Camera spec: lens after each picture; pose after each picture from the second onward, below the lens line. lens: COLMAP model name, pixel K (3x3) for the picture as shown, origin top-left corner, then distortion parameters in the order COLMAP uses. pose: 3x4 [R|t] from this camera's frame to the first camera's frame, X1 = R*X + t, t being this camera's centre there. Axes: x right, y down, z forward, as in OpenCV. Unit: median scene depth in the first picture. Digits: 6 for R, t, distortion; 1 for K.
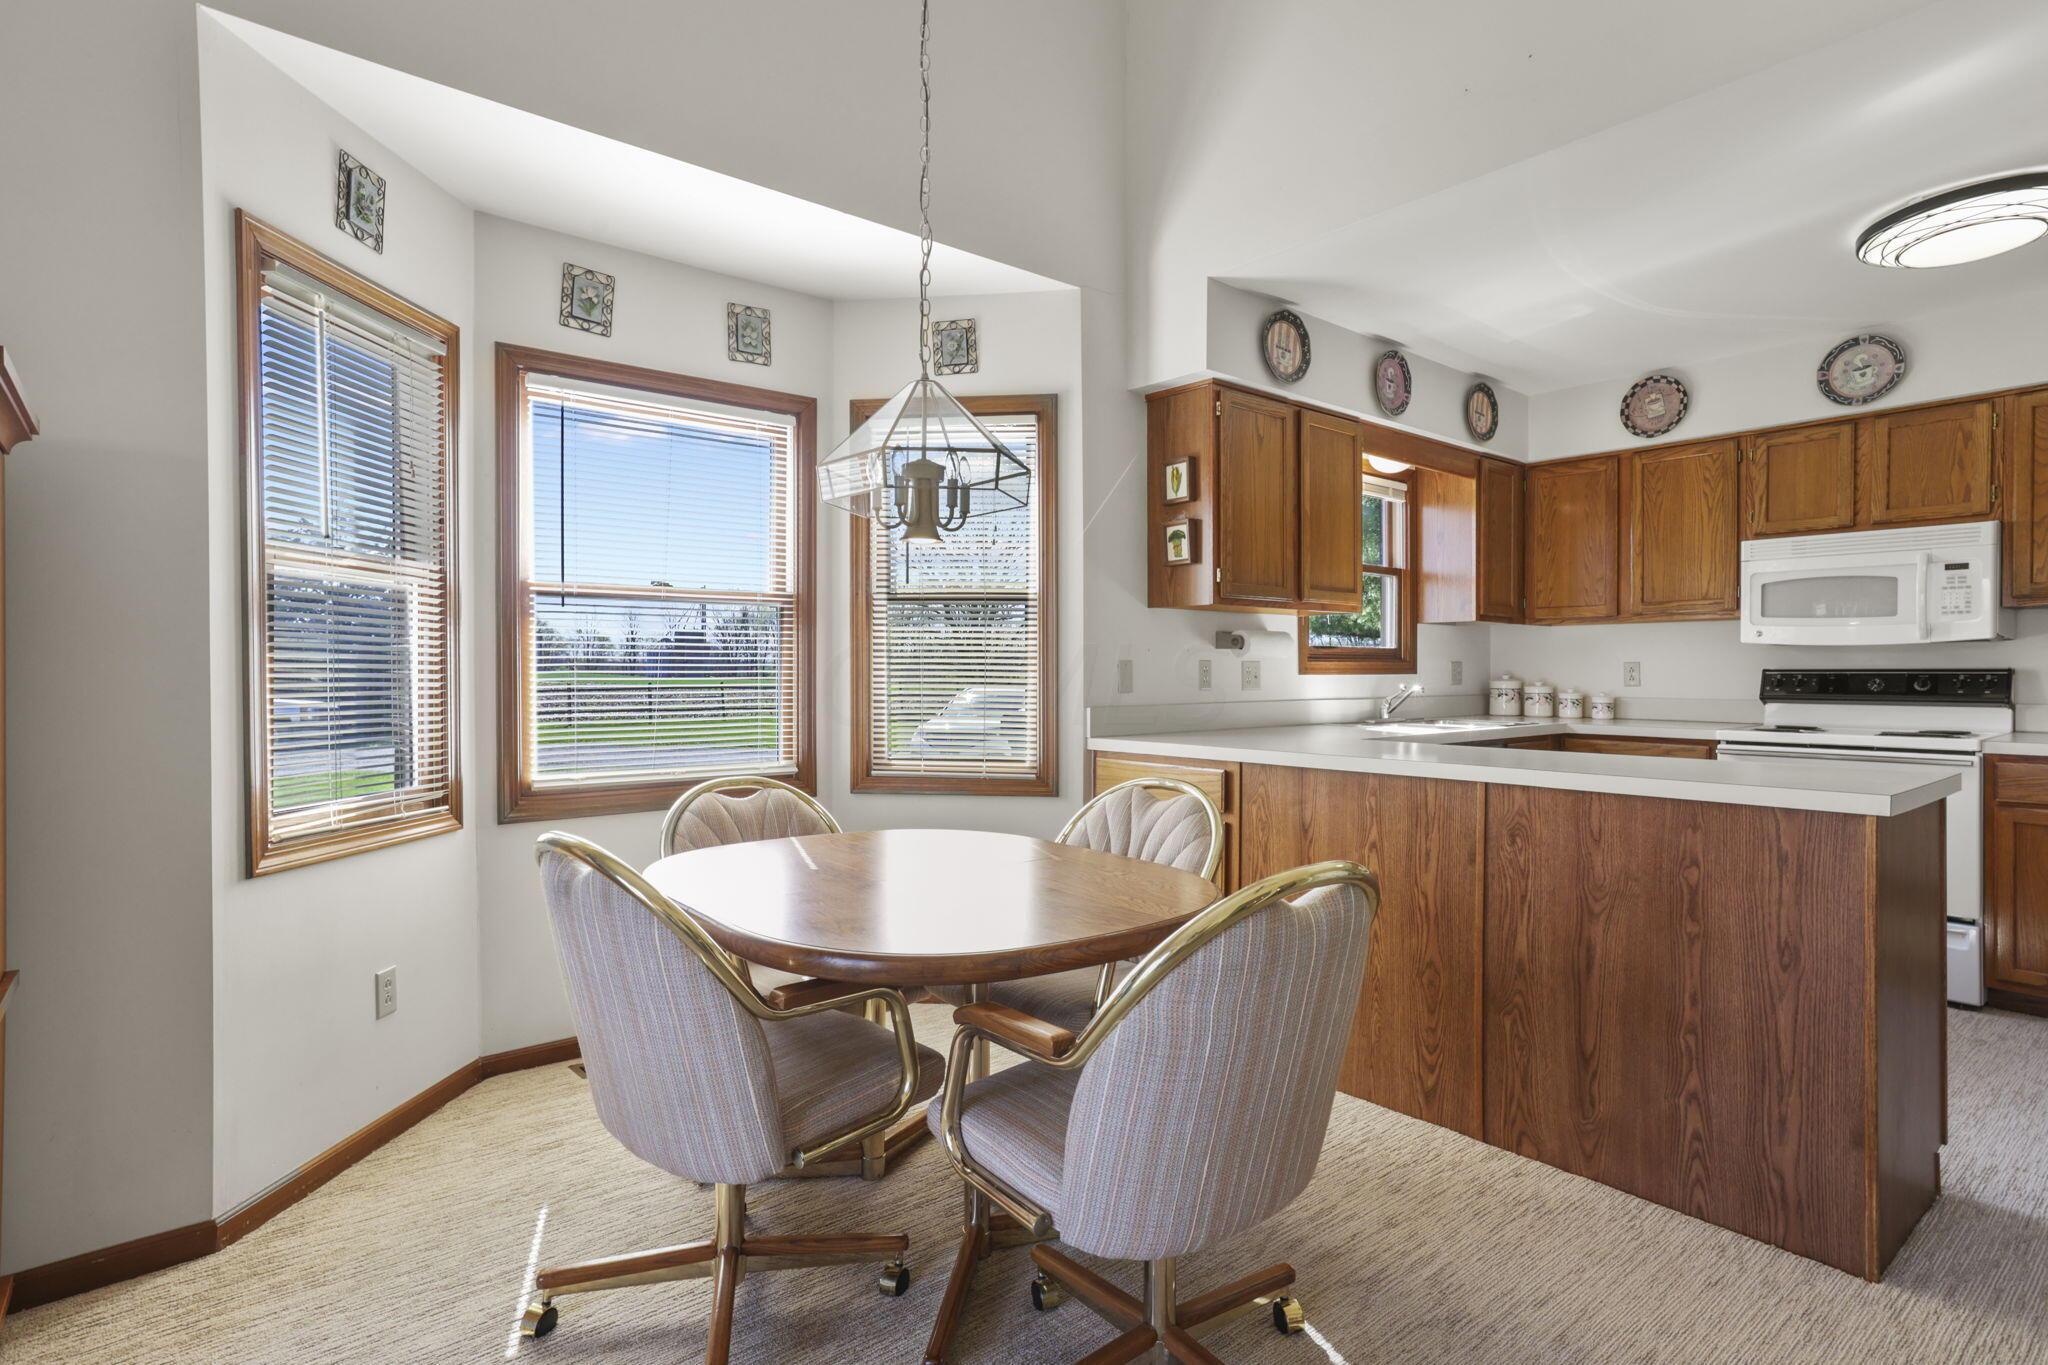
lens RADIAL K [[1050.5, 0, 1048.6], [0, 1050.5, 675.5], [0, 0, 1]] dist [0.013473, 0.006225]
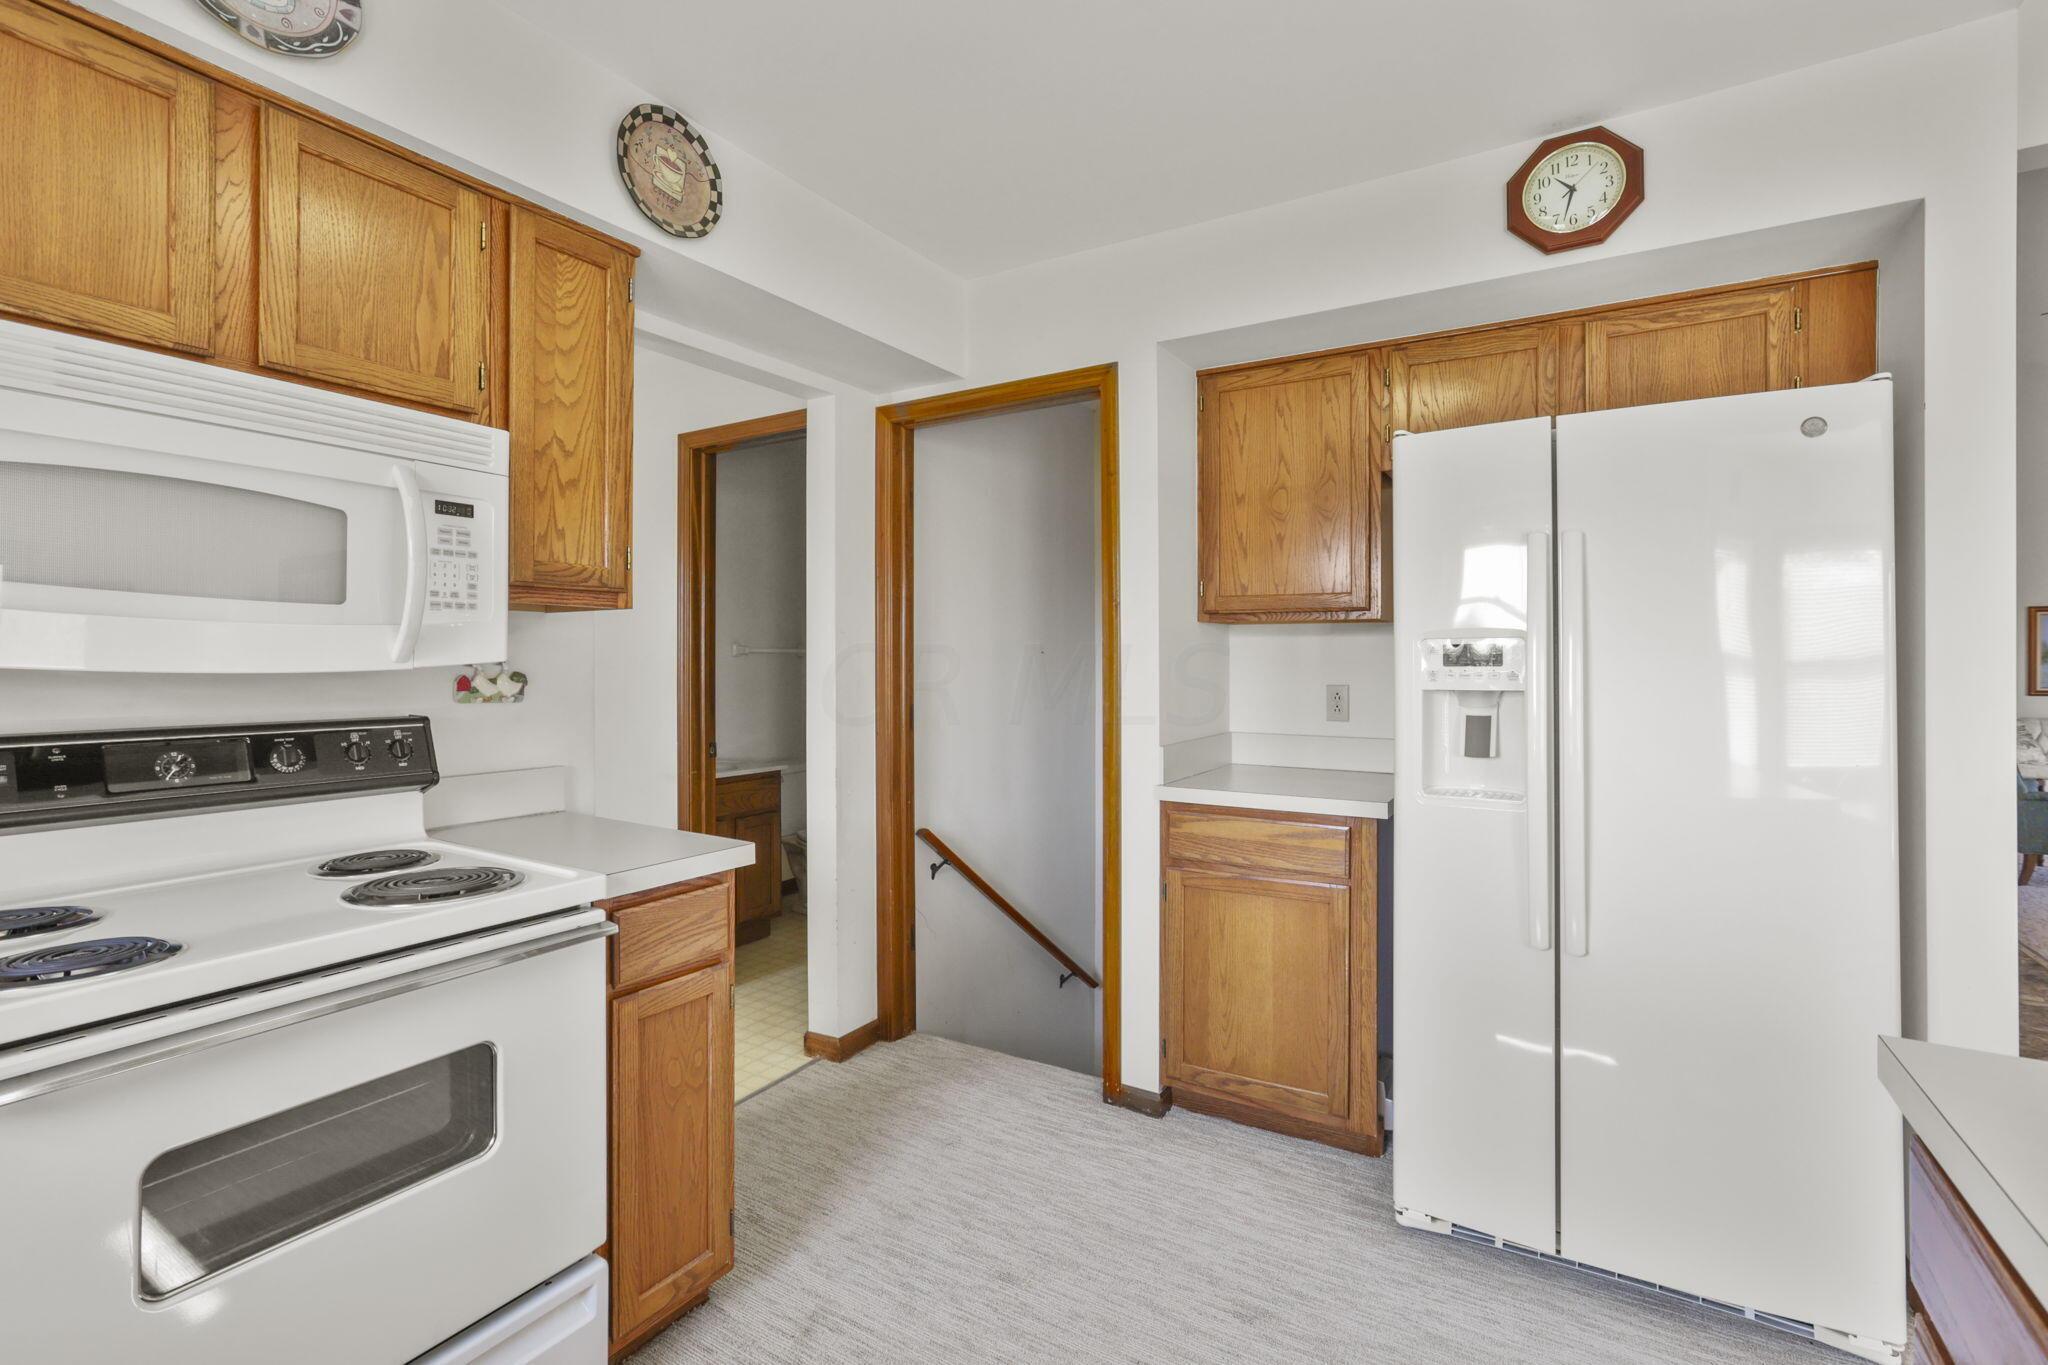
lens RADIAL K [[938.7, 0, 1010.0], [0, 938.7, 660.7], [0, 0, 1]] dist [-0.022223, 0.011519]
pose [[-0.301658, -0.000420, 0.953416, 0.357358], [0.001889, 0.999998, 0.001038, -0.032618], [-0.953414, 0.002114, -0.301657, 0.831189]]
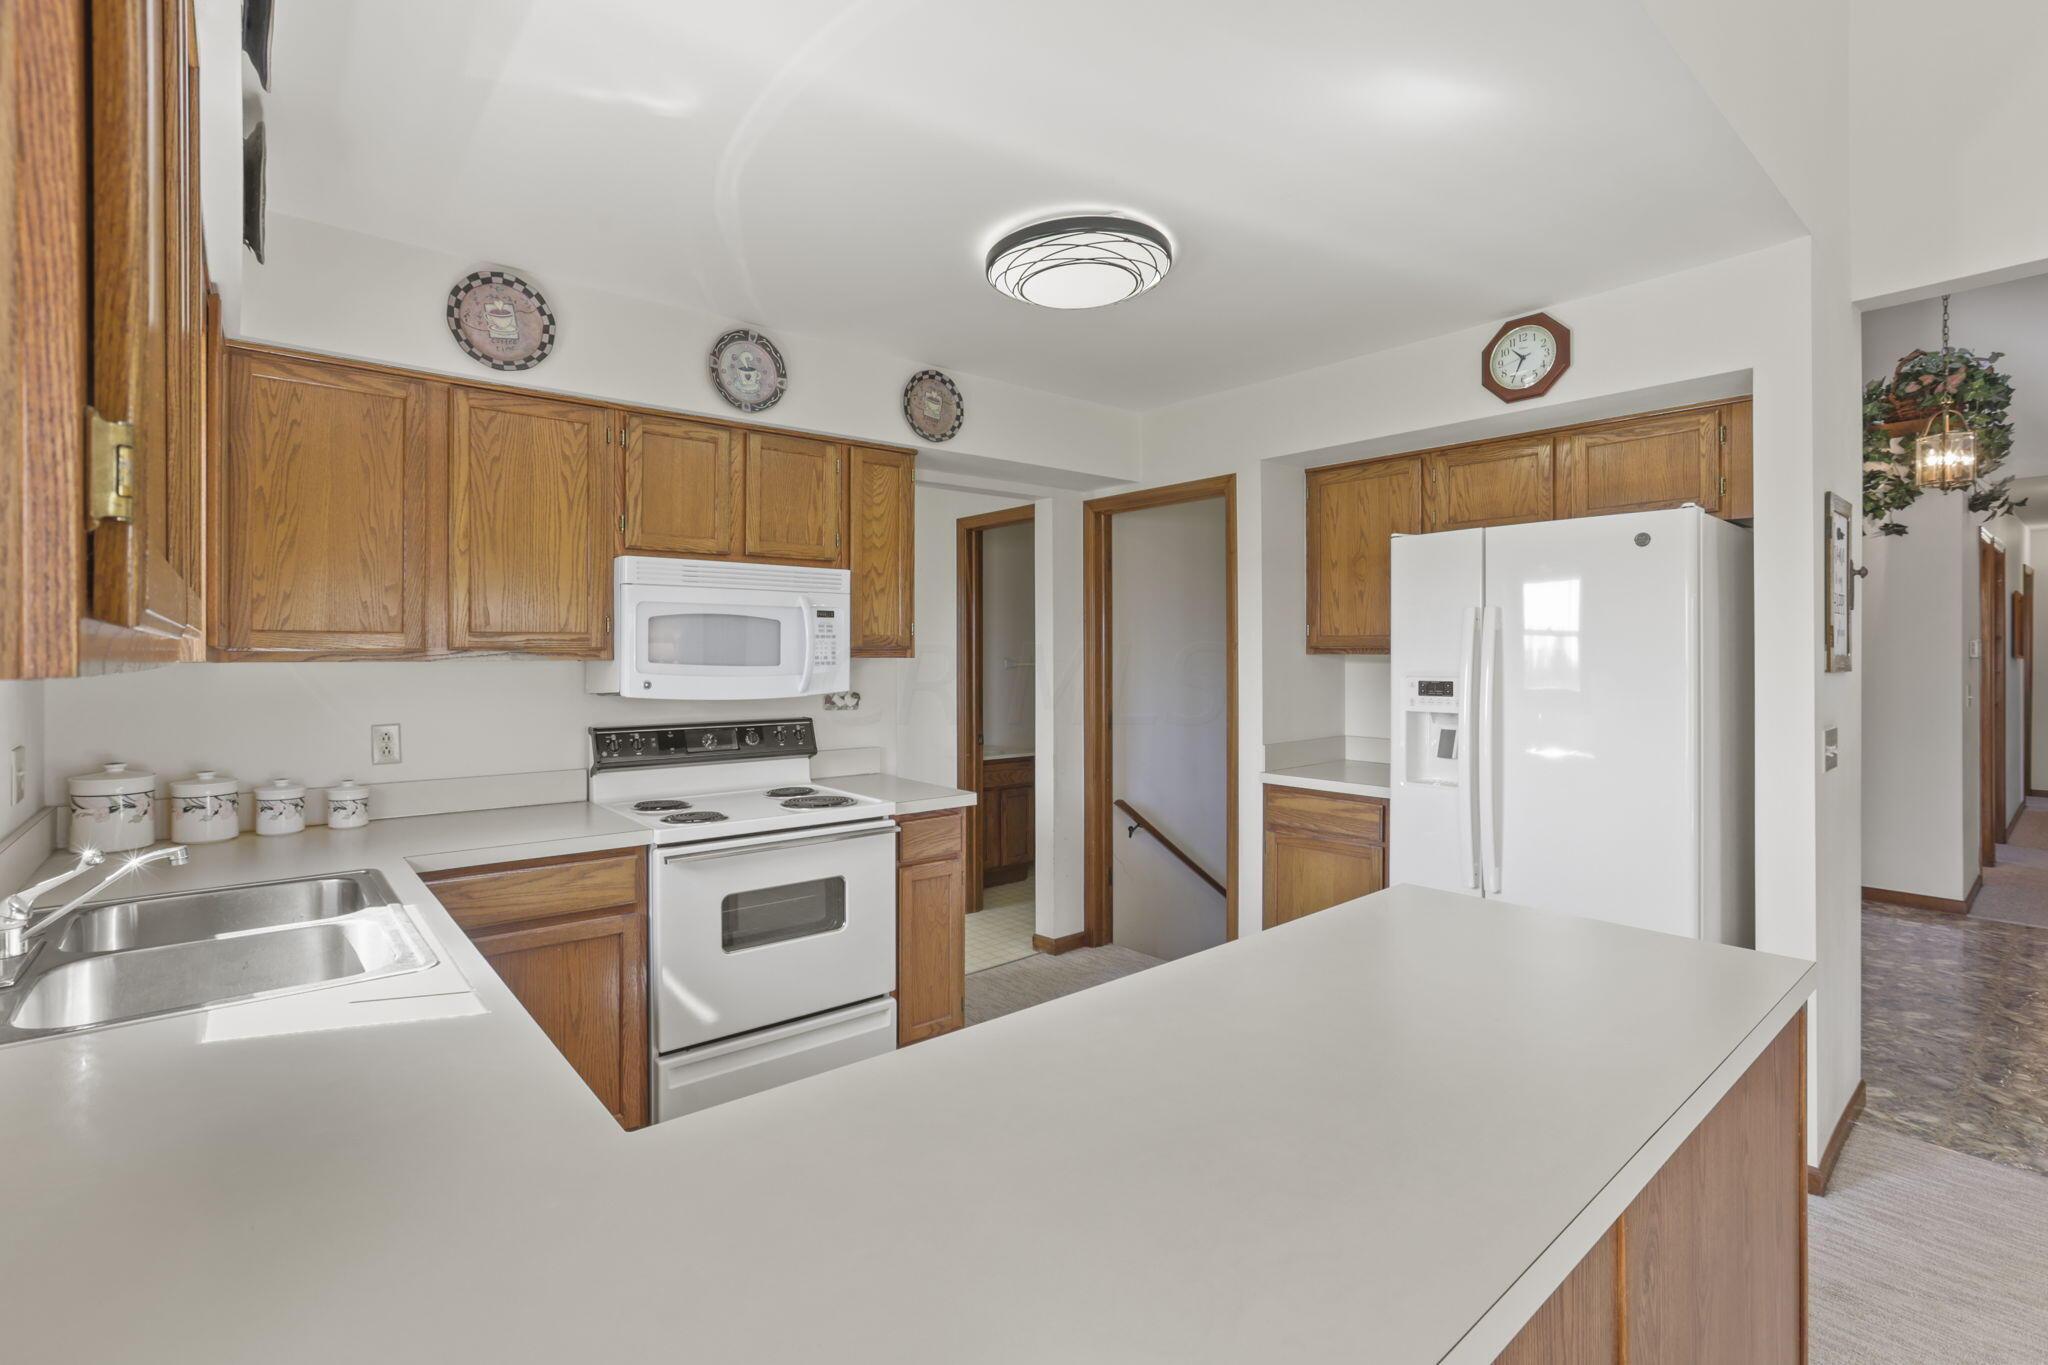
lens RADIAL K [[938.7, 0, 1004.2], [0, 938.7, 648.5], [0, 0, 1]] dist [-0.022223, 0.011519]
pose [[0.024676, 0.004399, 0.999686, 0.032490], [0.005432, 0.999975, -0.004534, -0.063051], [-0.999681, 0.005543, 0.024651, 0.769531]]
